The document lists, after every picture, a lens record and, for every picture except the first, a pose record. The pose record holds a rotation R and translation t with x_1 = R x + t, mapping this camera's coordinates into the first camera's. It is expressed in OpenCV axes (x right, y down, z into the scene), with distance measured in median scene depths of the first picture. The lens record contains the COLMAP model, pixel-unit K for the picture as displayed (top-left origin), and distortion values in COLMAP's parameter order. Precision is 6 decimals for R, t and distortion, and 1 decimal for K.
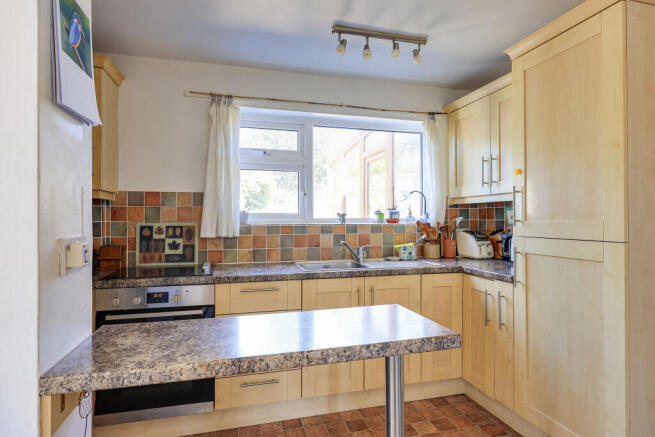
lens RADIAL K [[352.6, 0, 332.4], [0, 352.6, 219.1], [0, 0, 1]] dist [0.000337, 0.001835]
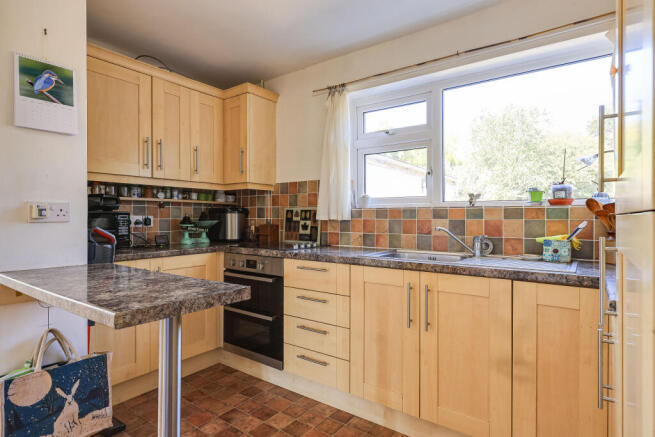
lens RADIAL K [[352.6, 0, 333.7], [0, 352.6, 215.9], [0, 0, 1]] dist [0.000337, 0.001835]
pose [[0.631795, 0.001145, -0.775135, 0.500637], [0.000343, 0.999998, 0.001758, 0.036064], [0.775136, -0.001377, 0.631793, 0.322583]]
